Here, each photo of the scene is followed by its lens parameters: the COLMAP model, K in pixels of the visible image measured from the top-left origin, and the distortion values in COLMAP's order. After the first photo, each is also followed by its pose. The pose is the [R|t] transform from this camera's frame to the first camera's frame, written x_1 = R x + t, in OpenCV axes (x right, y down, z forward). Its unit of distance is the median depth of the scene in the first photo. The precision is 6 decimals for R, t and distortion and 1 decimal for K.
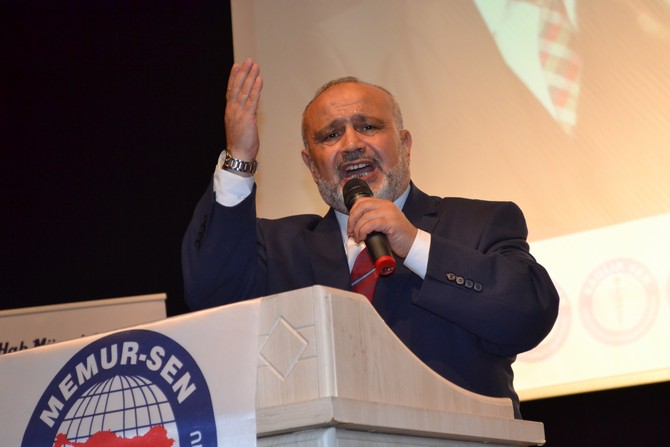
lens RADIAL K [[1523.4, 0, 336.4], [0, 1523.4, 225.7], [0, 0, 1]] dist [0.024538, 0.000000]
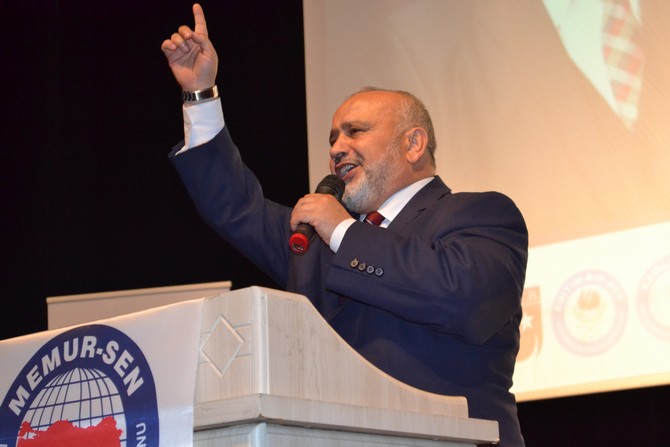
lens RADIAL K [[1523.4, 0, 336.4], [0, 1523.4, 225.8], [0, 0, 1]] dist [0.024538, 0.000000]
pose [[0.997099, 0.013909, -0.074840, 0.112677], [-0.013195, 0.999863, 0.010022, -0.012576], [0.074969, -0.009005, 0.997145, -0.033763]]
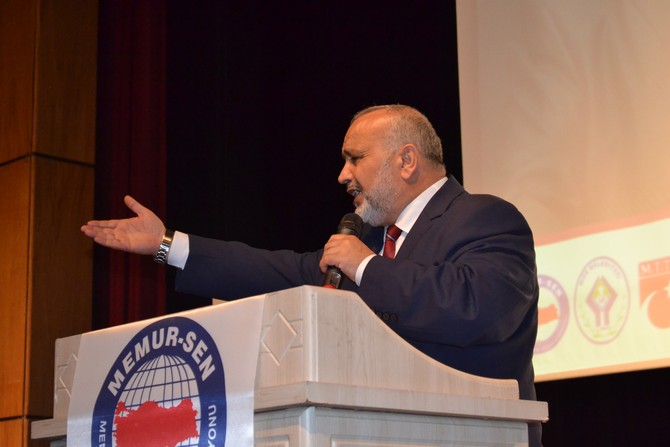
lens RADIAL K [[1523.4, 0, 331.9], [0, 1523.4, 224.8], [0, 0, 1]] dist [0.024538, 0.000000]
pose [[0.978625, 0.005448, -0.205583, 0.231604], [0.002681, 0.999226, 0.039242, -0.049997], [0.205638, -0.038954, 0.977853, -0.134122]]
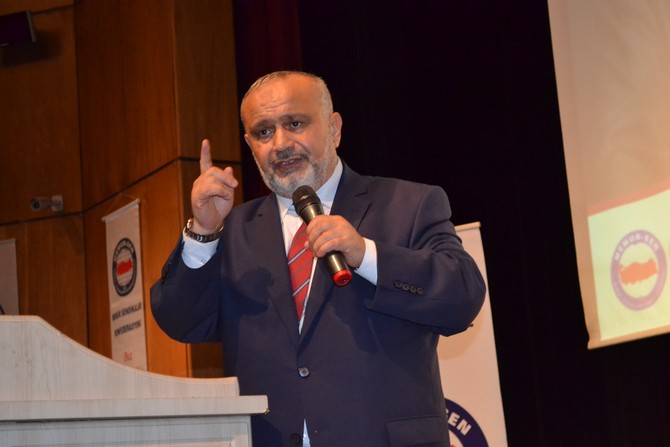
lens RADIAL K [[1523.4, 0, 330.7], [0, 1523.4, 224.5], [0, 0, 1]] dist [0.024538, 0.000000]
pose [[0.910291, -0.083977, -0.405361, 0.752725], [0.114242, 0.992143, 0.051006, -0.067526], [0.397892, -0.092739, 0.912733, -0.076861]]
